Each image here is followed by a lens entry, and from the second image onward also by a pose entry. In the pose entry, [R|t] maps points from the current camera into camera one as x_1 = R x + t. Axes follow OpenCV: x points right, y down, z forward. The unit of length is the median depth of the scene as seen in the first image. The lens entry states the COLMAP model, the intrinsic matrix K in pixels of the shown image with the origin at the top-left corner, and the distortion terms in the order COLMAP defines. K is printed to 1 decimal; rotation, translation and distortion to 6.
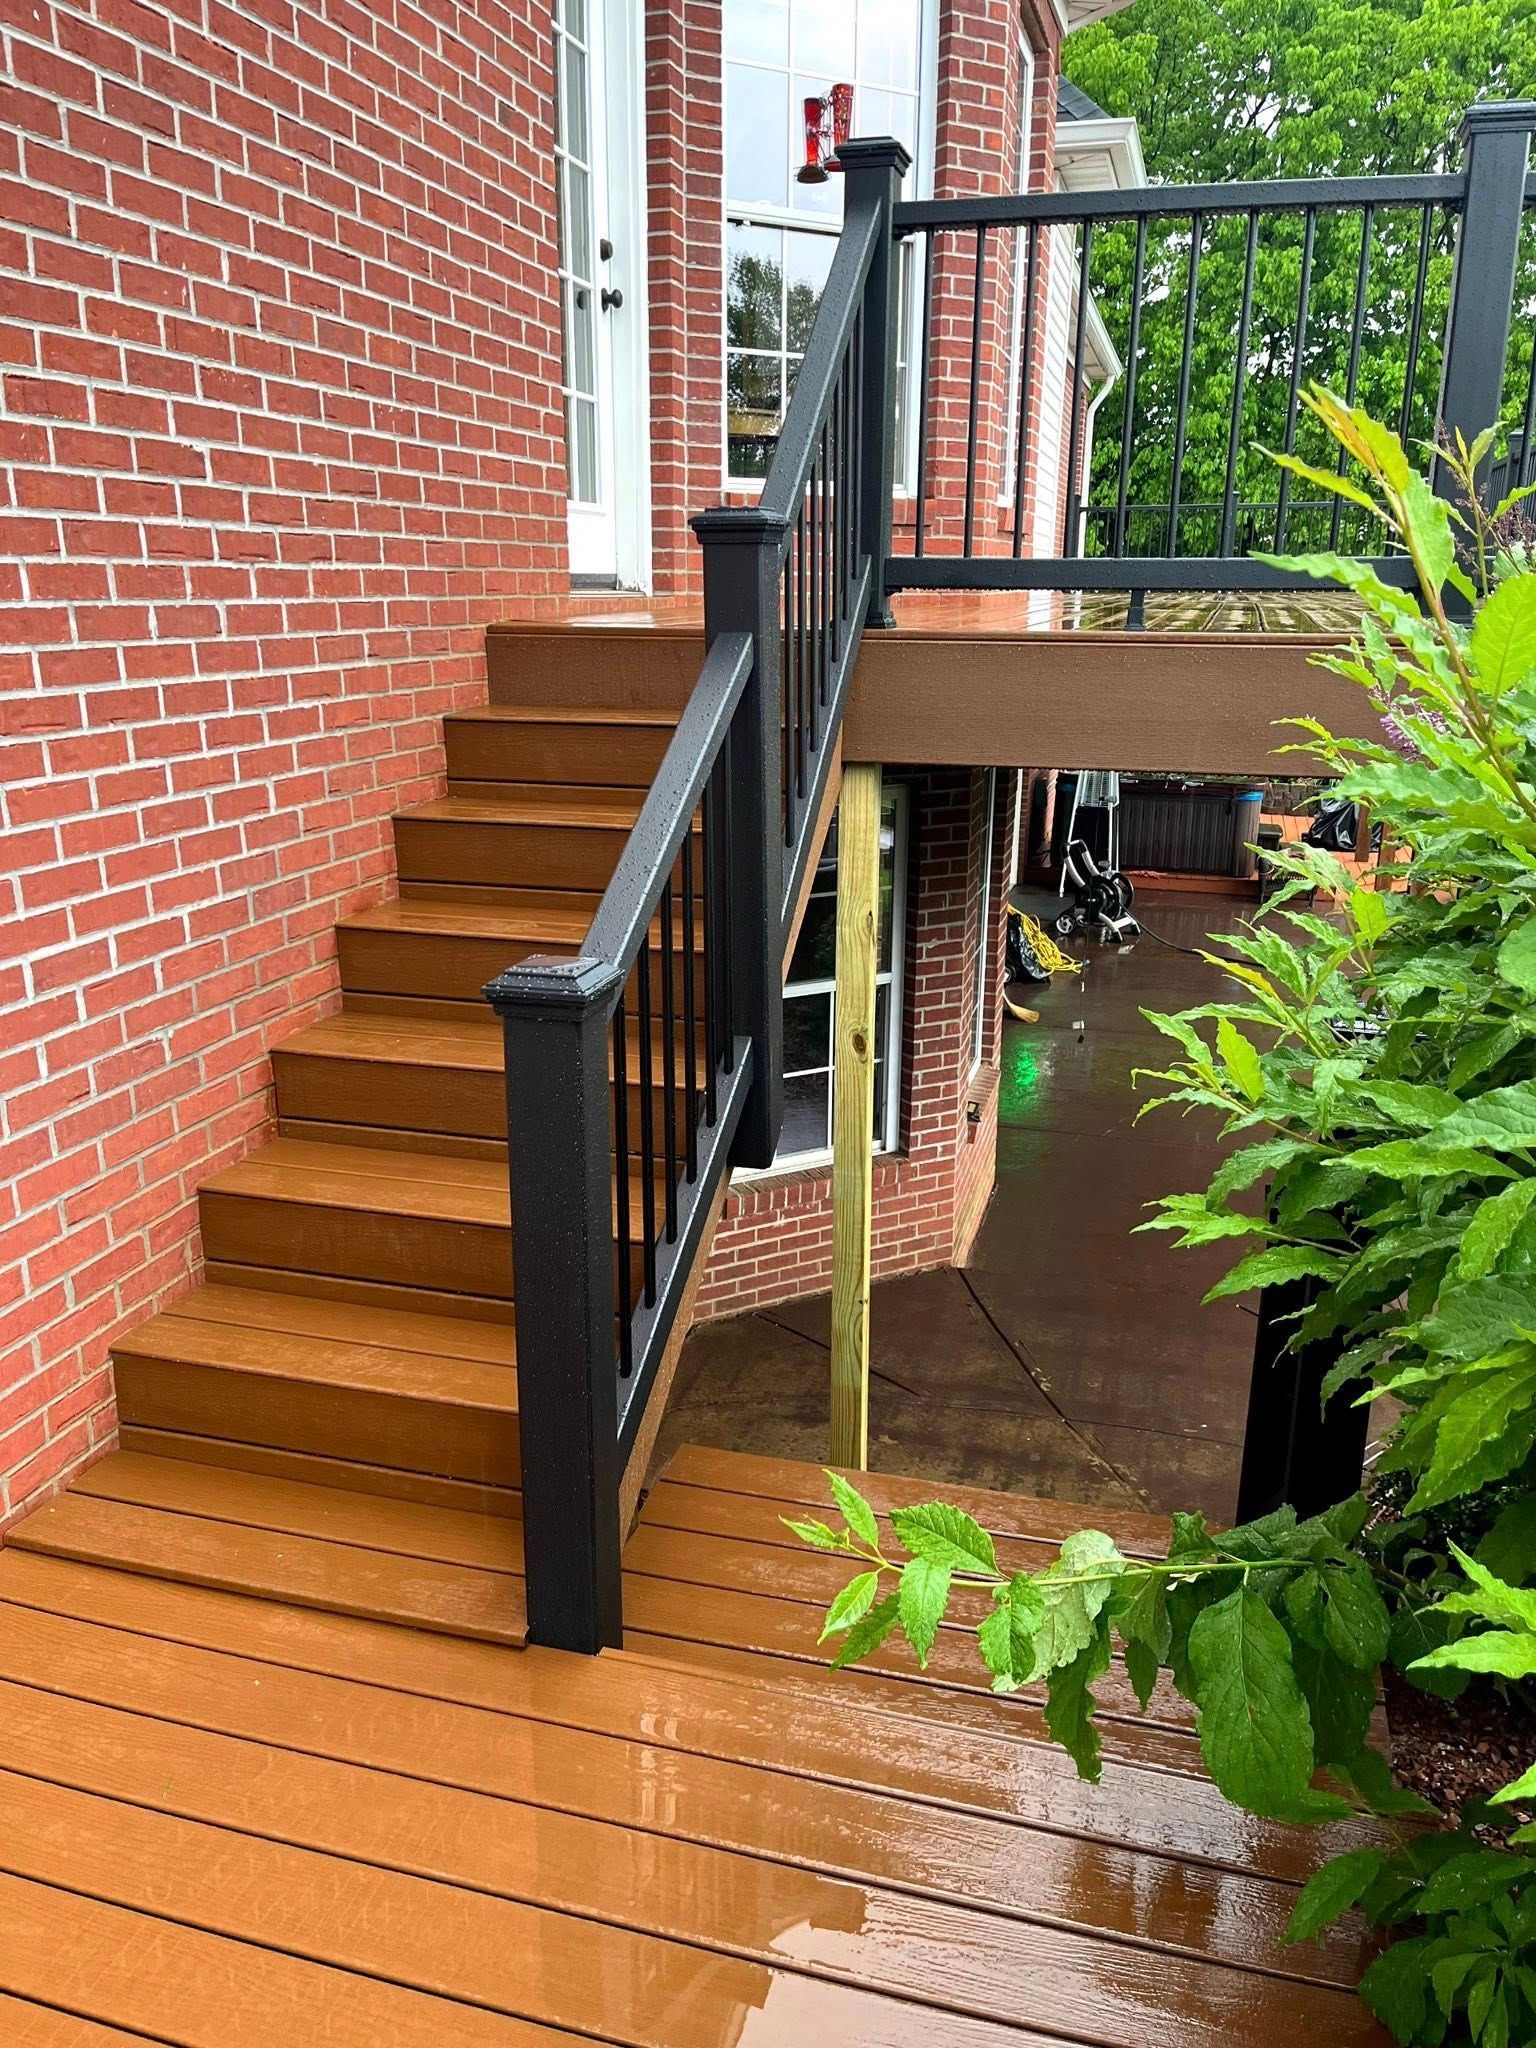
lens RADIAL K [[1541.9, 0, 778.4], [0, 1541.9, 1013.0], [0, 0, 1]] dist [0.043153, 0.002121]
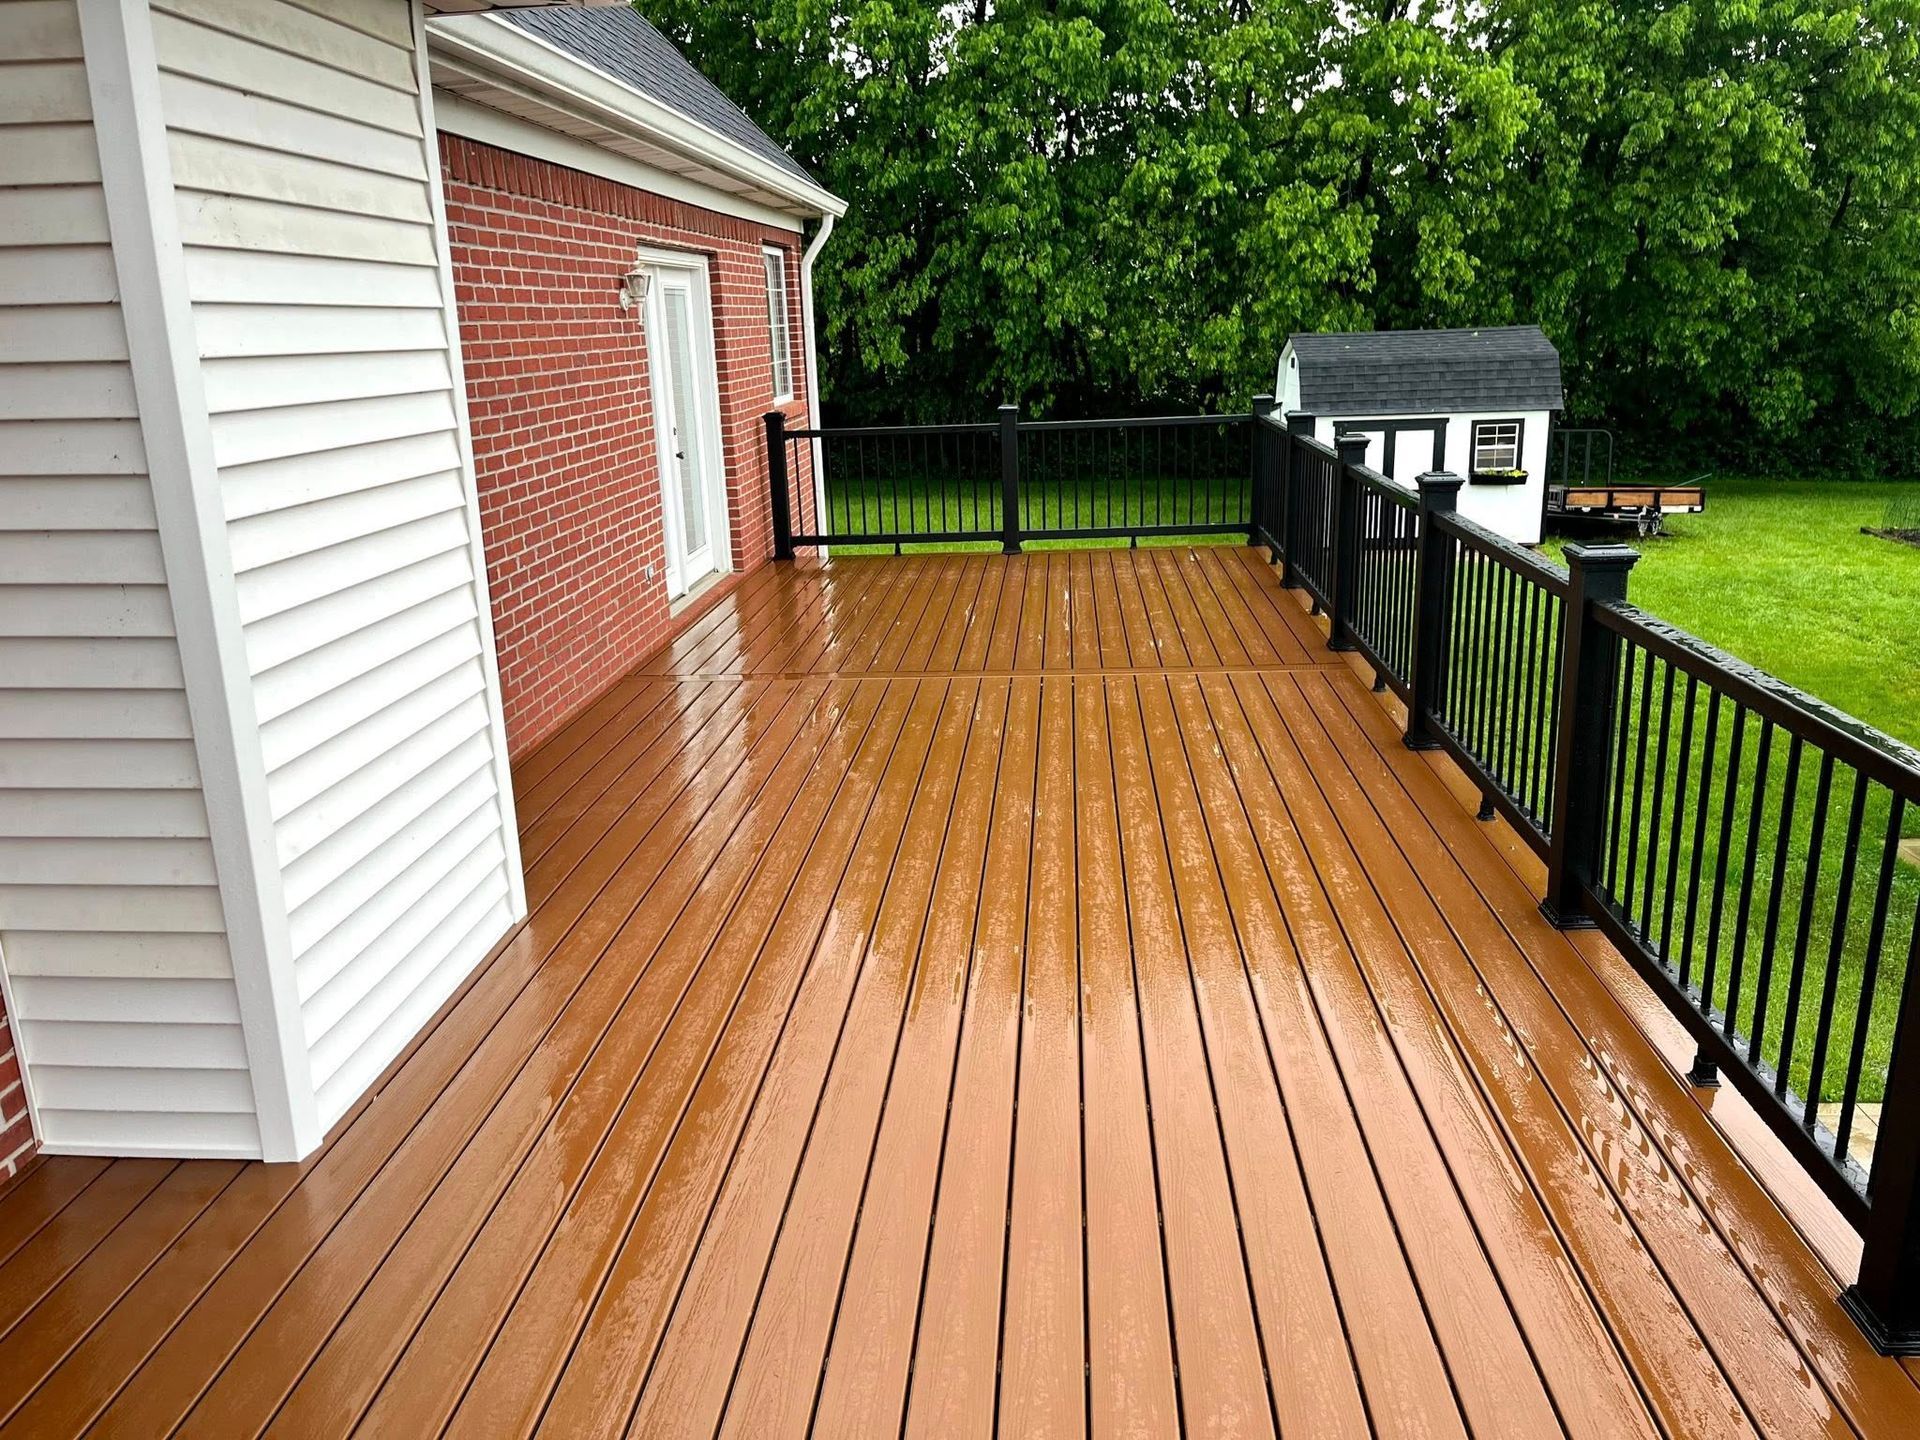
lens RADIAL K [[1445.5, 0, 947.0], [0, 1445.5, 725.7], [0, 0, 1]] dist [0.043153, 0.002121]
pose [[0.980228, -0.093728, 0.174265, 0.073476], [0.093480, 0.995574, 0.009649, -0.104604], [-0.174398, 0.006833, 0.984651, 0.200731]]
